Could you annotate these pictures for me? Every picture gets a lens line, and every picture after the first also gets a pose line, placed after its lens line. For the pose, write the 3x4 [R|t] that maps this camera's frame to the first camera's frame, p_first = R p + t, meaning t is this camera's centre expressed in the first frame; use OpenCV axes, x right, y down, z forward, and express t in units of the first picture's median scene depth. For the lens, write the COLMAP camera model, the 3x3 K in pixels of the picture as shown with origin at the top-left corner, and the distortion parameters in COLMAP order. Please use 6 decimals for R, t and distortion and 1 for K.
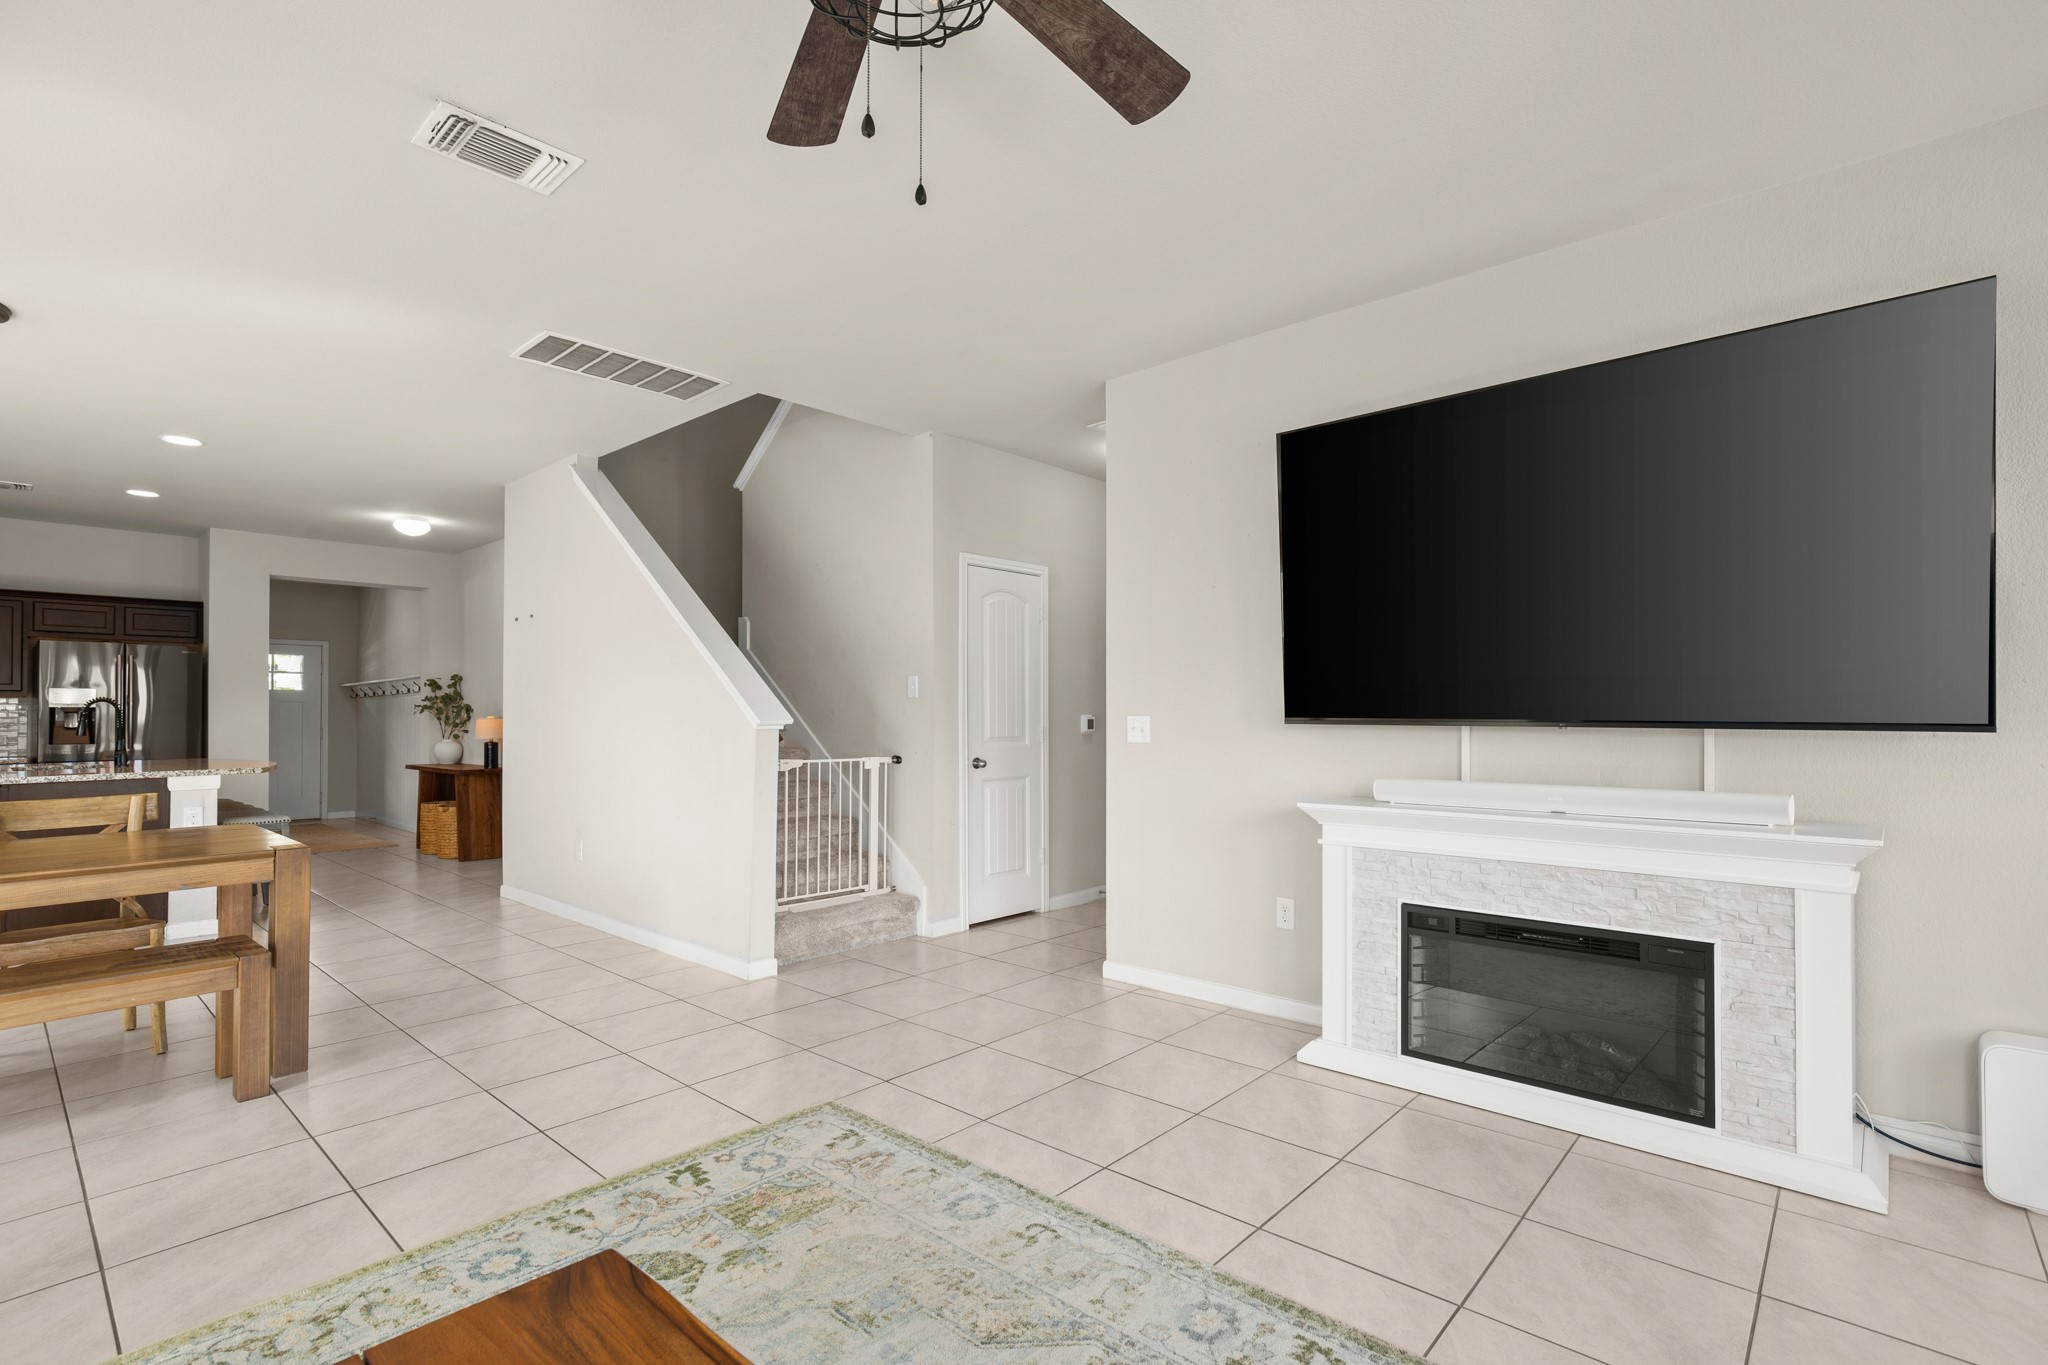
lens RADIAL K [[932.1, 0, 1037.1], [0, 932.1, 711.8], [0, 0, 1]] dist [-0.020761, 0.004263]
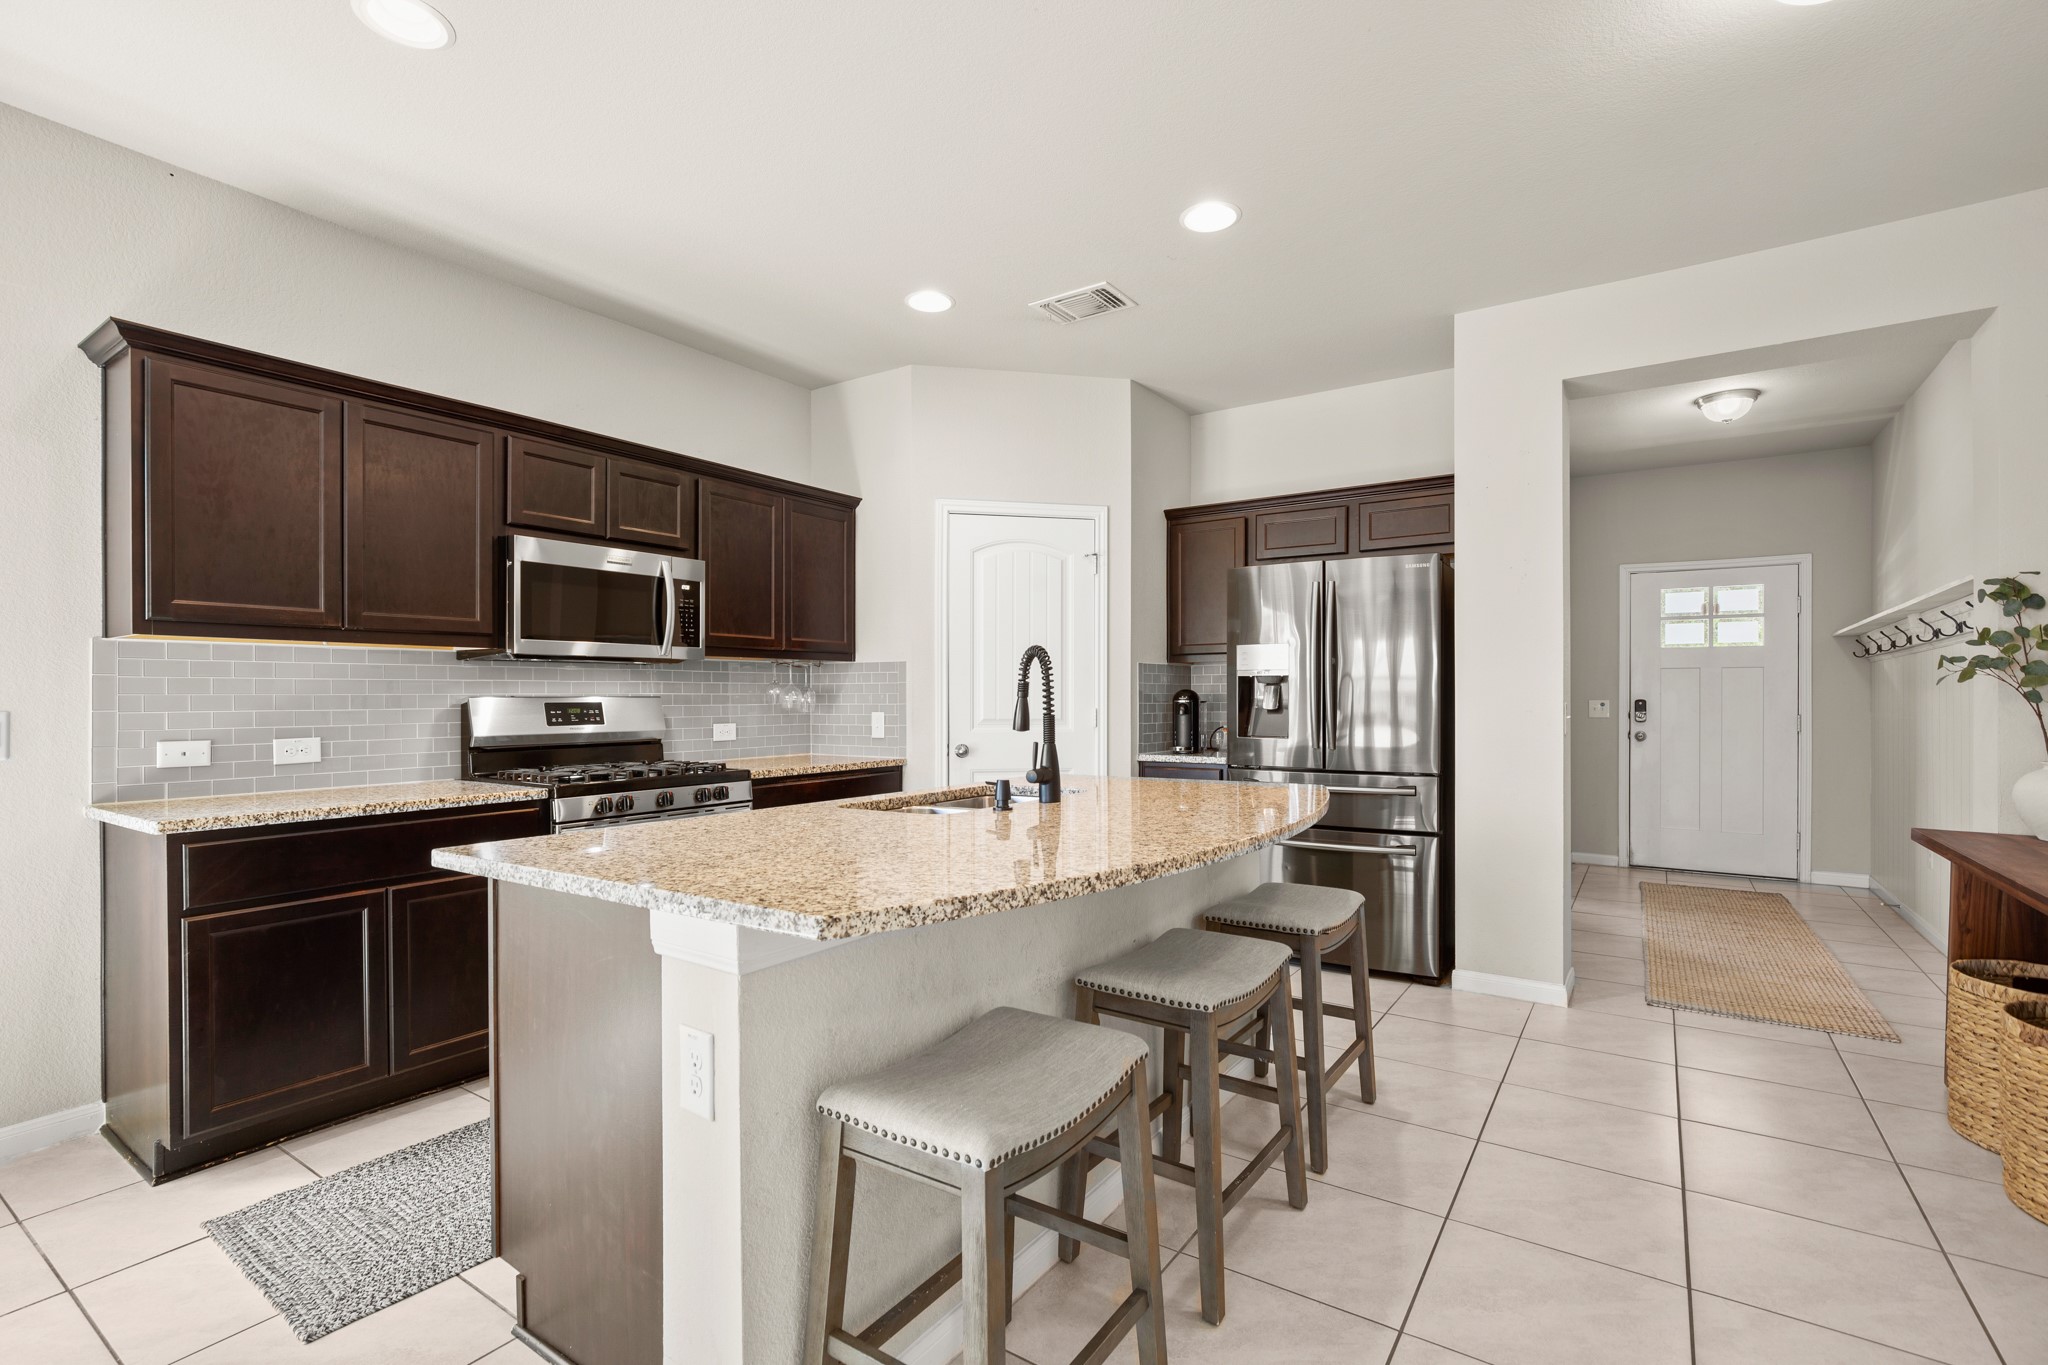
lens RADIAL K [[932.1, 0, 1036.7], [0, 932.1, 701.3], [0, 0, 1]] dist [-0.020761, 0.004263]
pose [[0.126454, 0.005022, -0.991960, -1.375075], [0.007658, 0.999952, 0.006039, 0.016332], [0.991943, -0.008360, 0.126409, 2.263645]]
